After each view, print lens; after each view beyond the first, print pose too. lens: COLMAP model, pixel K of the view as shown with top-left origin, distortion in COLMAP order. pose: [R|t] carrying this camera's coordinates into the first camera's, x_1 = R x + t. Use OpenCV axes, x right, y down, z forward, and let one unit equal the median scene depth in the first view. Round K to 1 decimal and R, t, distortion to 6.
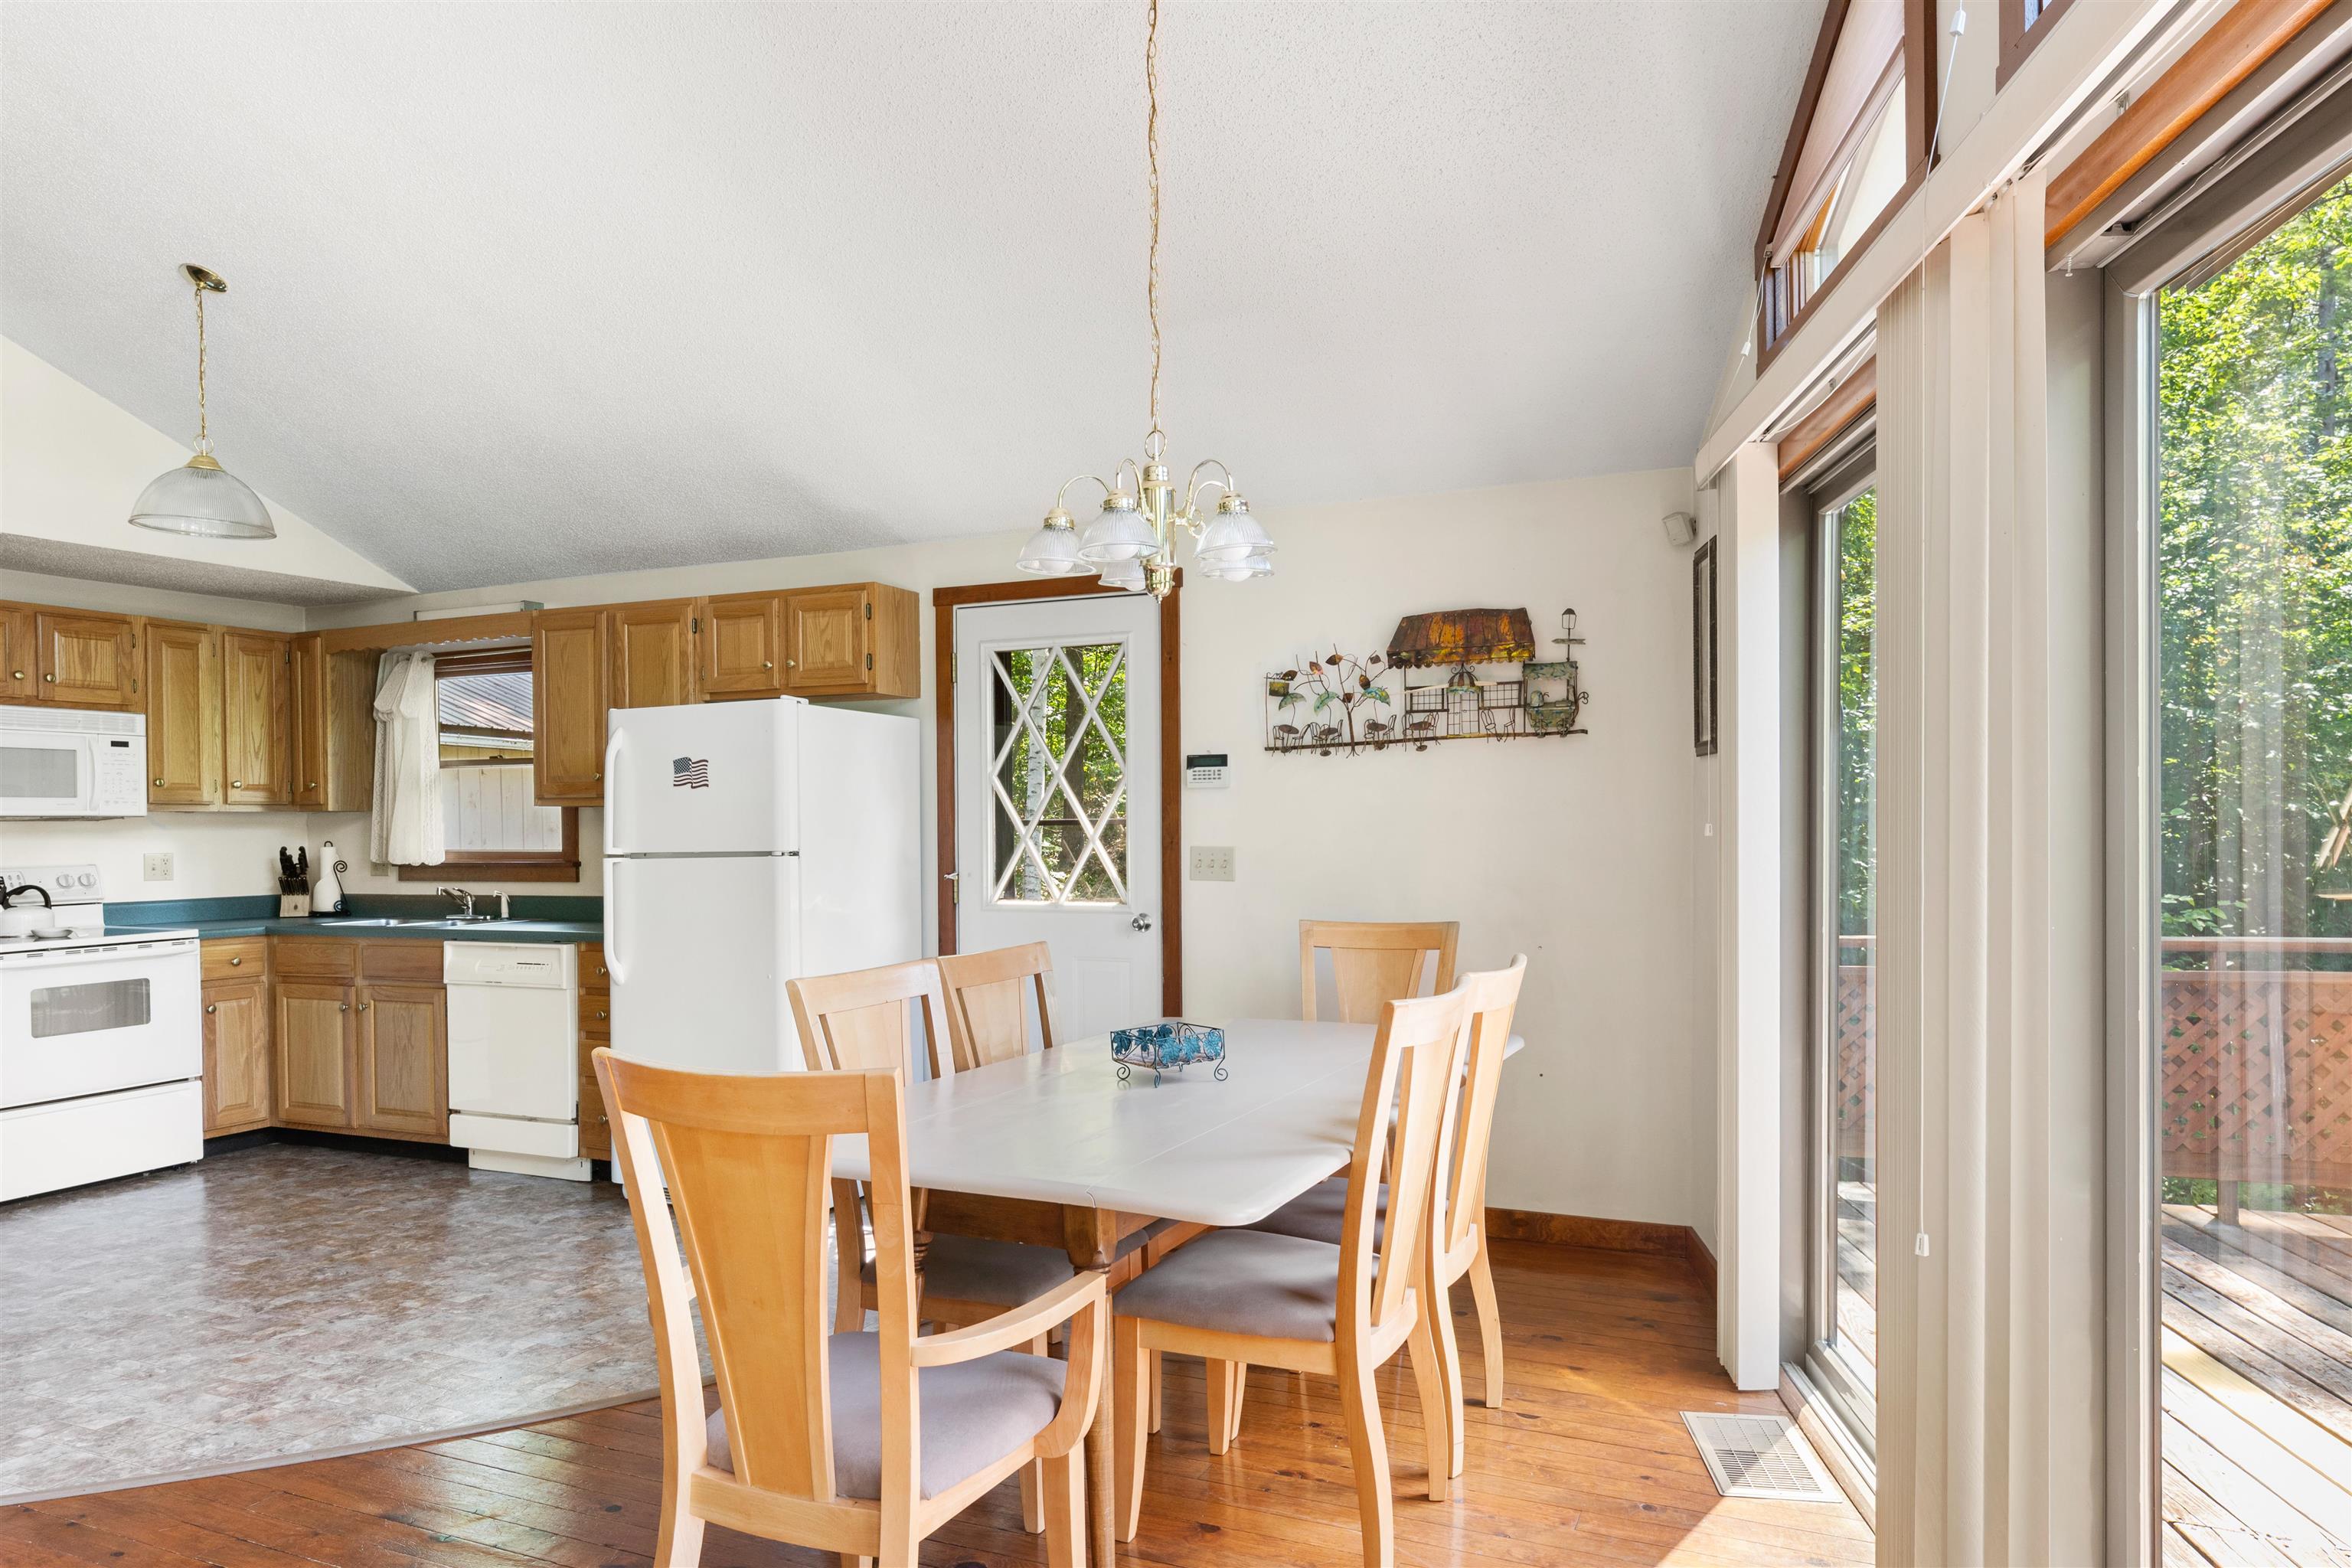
lens RADIAL K [[1490.6, 0, 1207.2], [0, 1490.6, 839.4], [0, 0, 1]] dist [-0.001764, -0.000116]
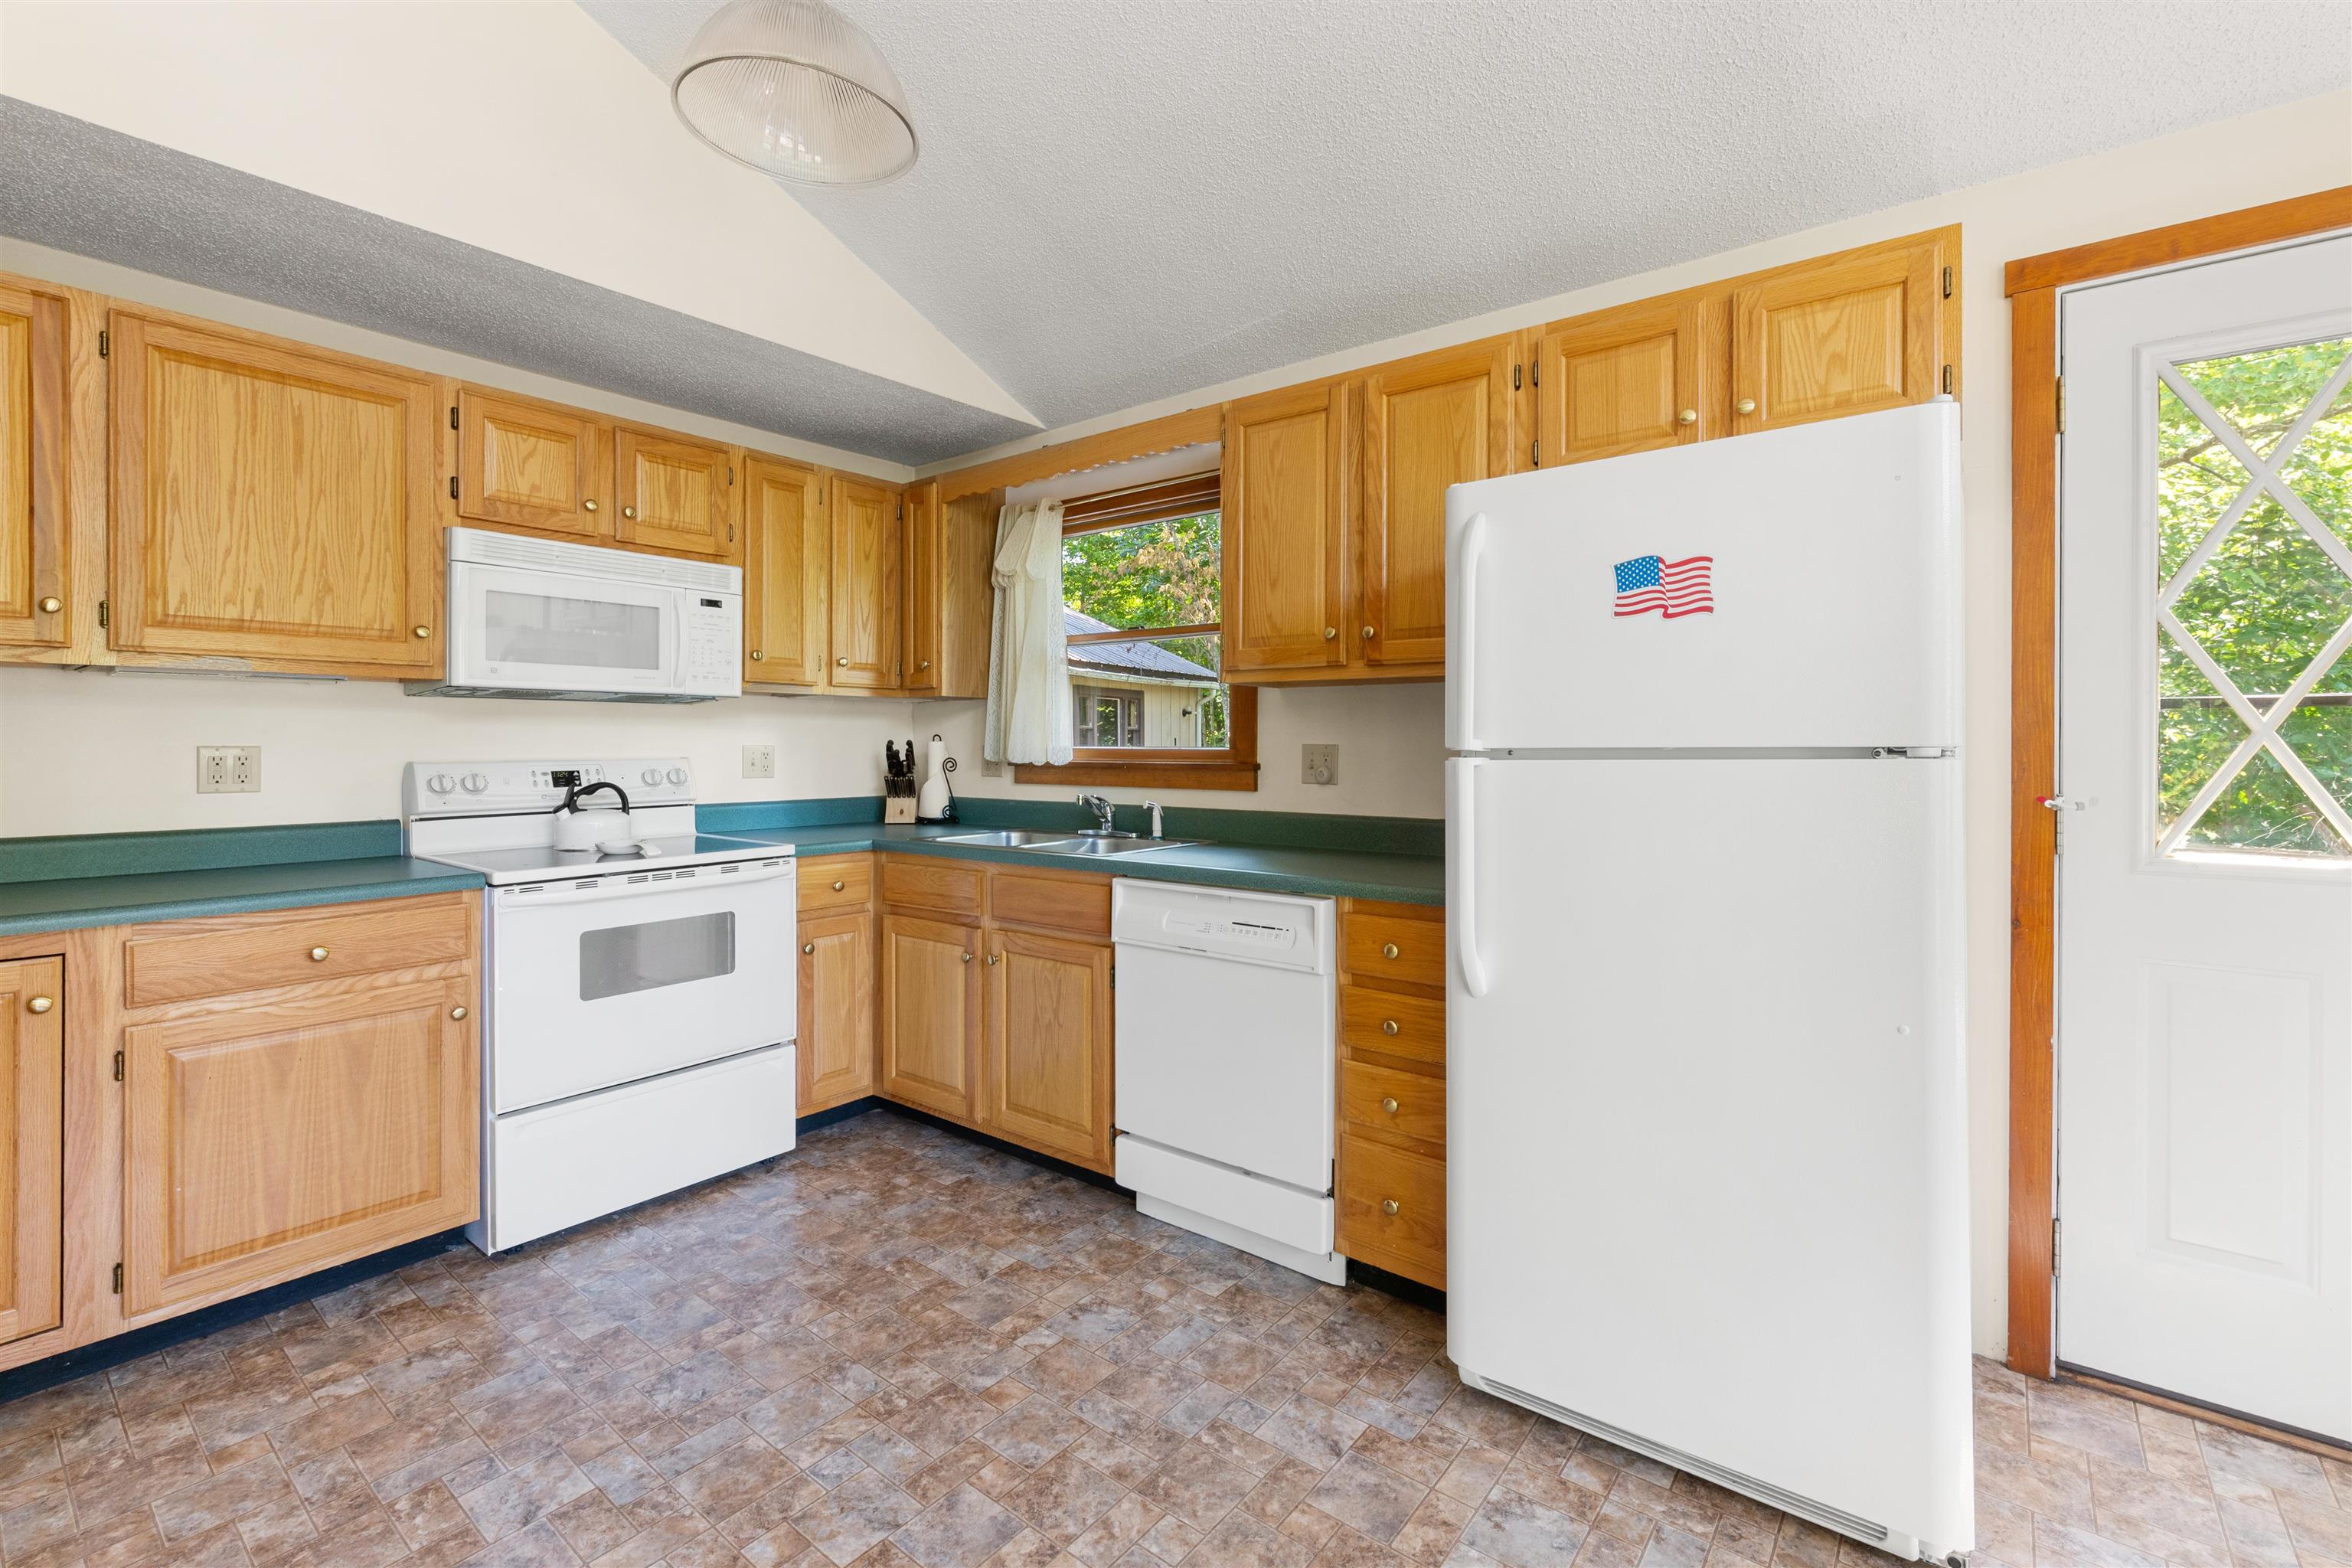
lens RADIAL K [[1035.4, 0, 1189.0], [0, 1035.4, 741.3], [0, 0, 1]] dist [0.001884, -0.000908]
pose [[0.968561, 0.010954, -0.248534, -0.360049], [-0.013867, 0.999854, -0.009970, 0.010582], [0.248388, 0.013103, 0.968572, 0.549707]]
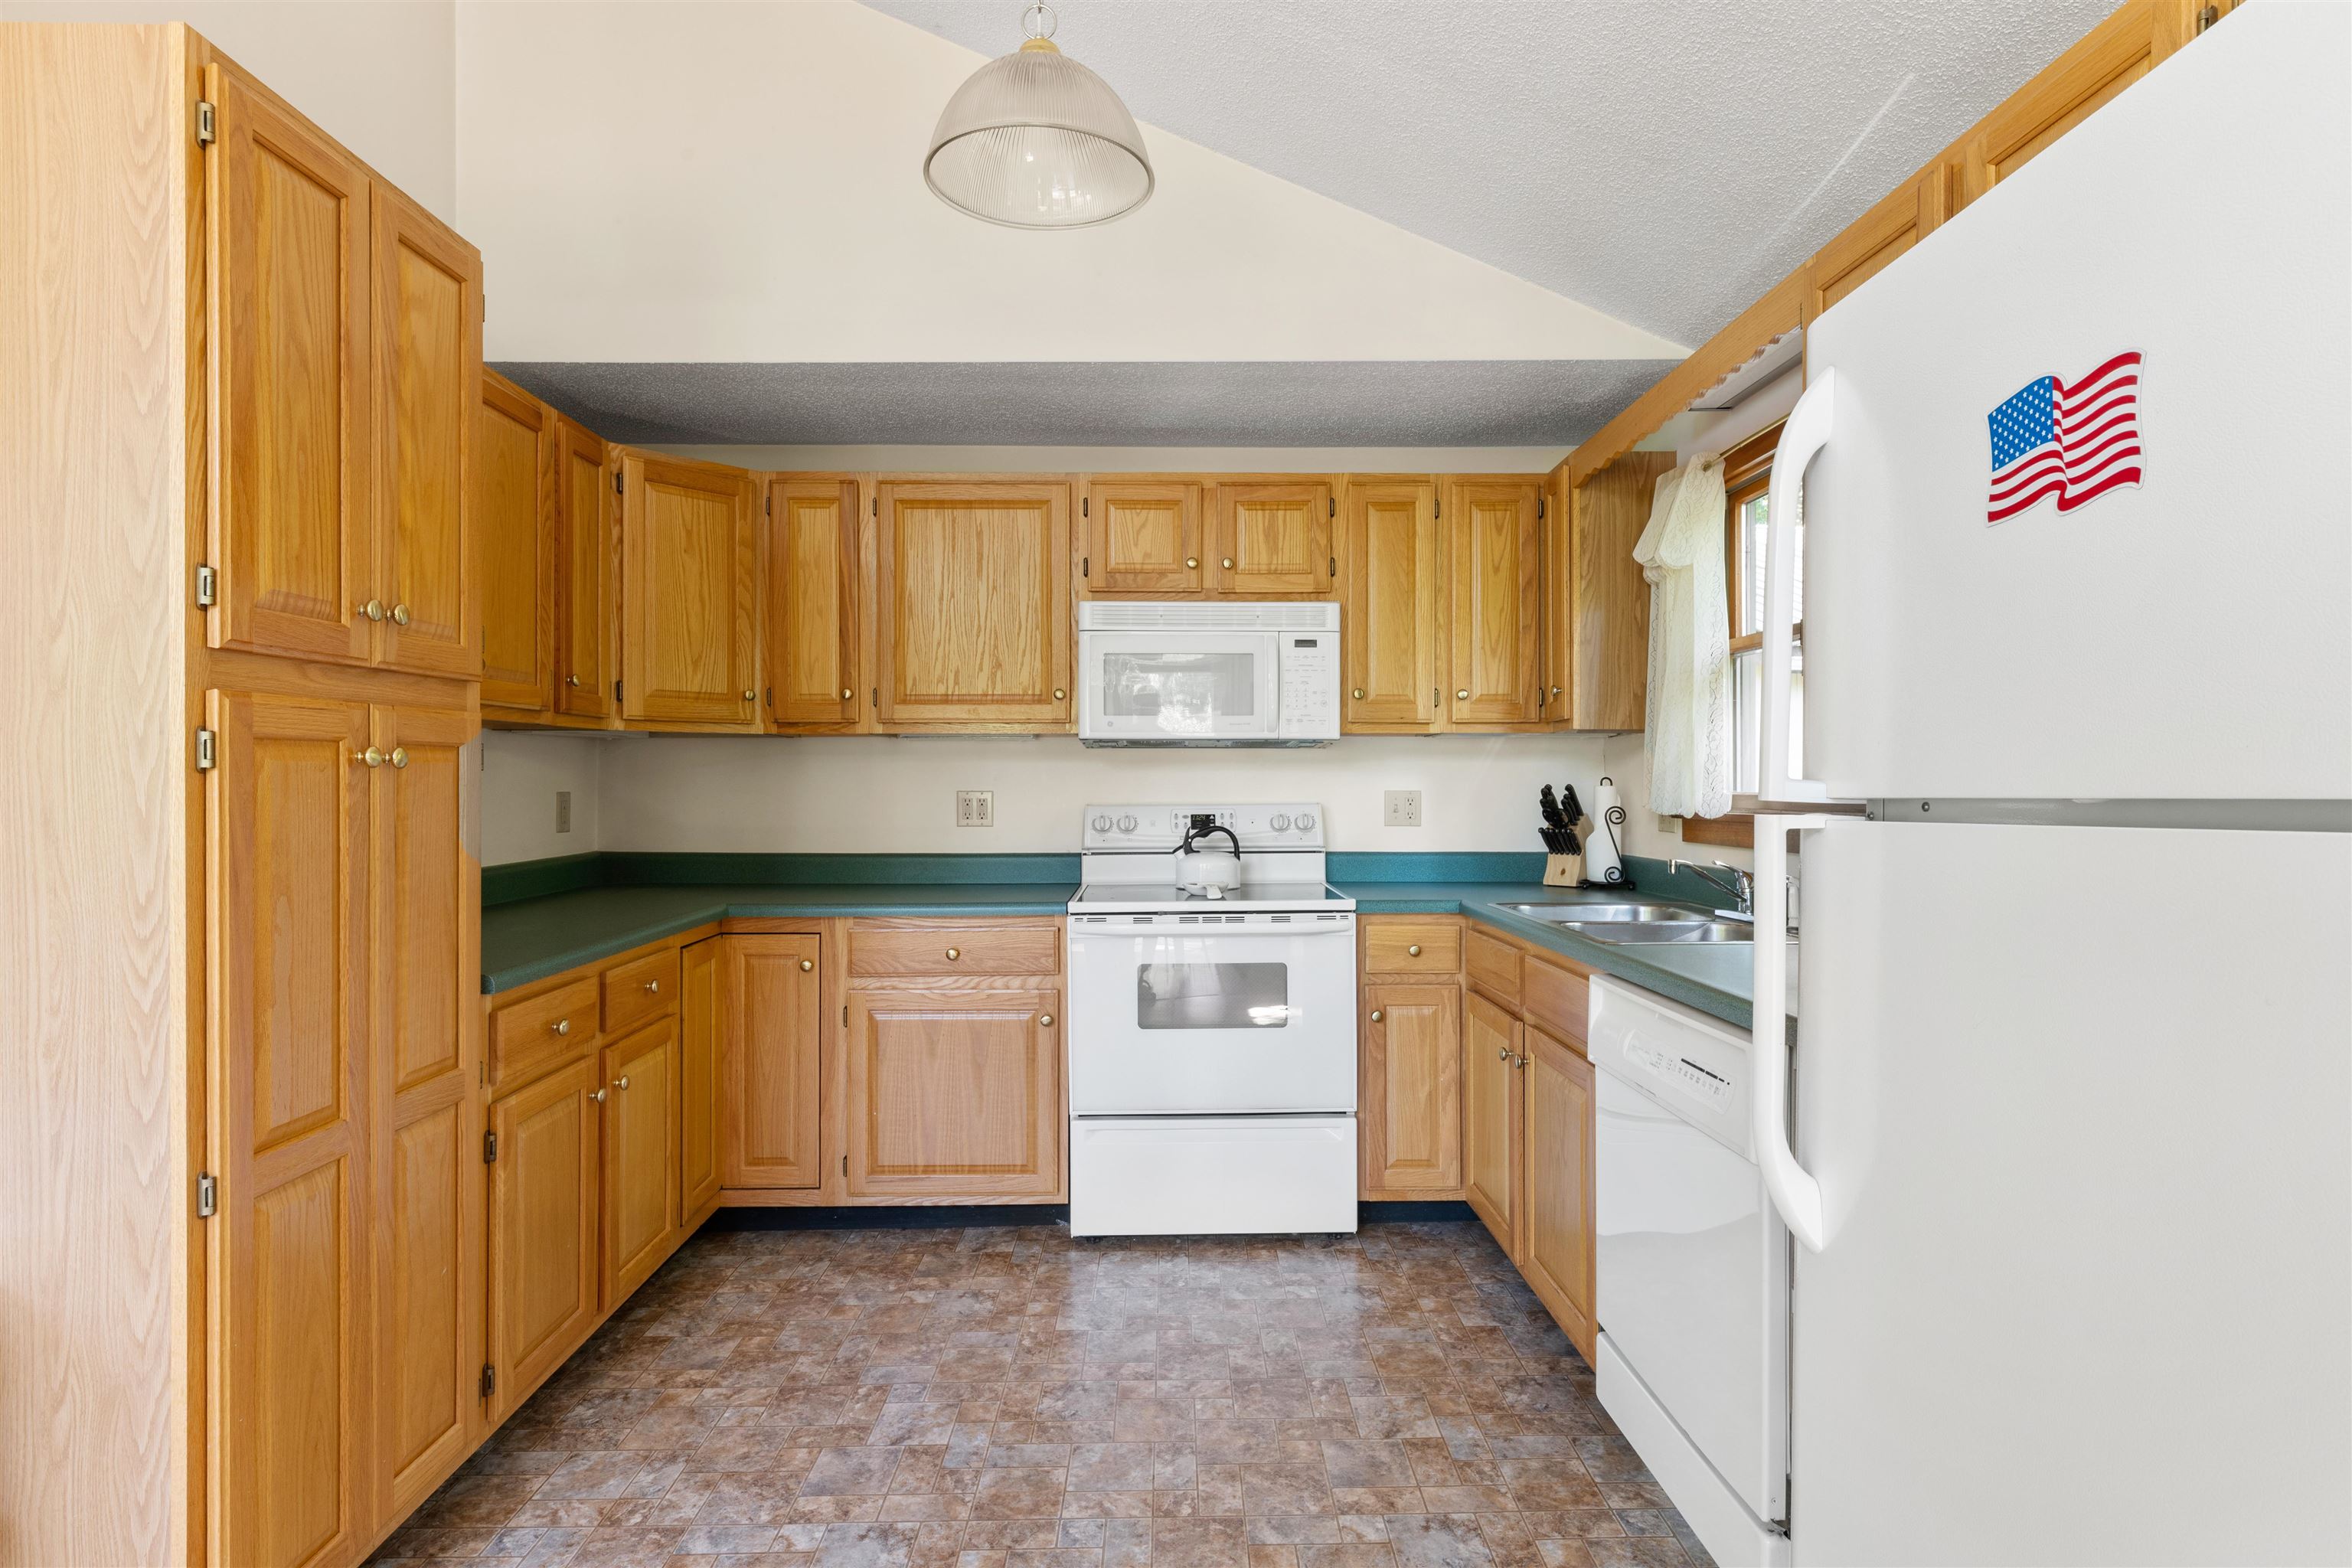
lens RADIAL K [[1202.0, 0, 1168.3], [0, 1202.0, 778.0], [0, 0, 1]] dist [-0.001469, 0.001044]
pose [[0.410717, 0.003550, -0.911756, -0.207298], [-0.014484, 0.999892, -0.002632, 0.006925], [0.911648, 0.014286, 0.410723, 0.703612]]
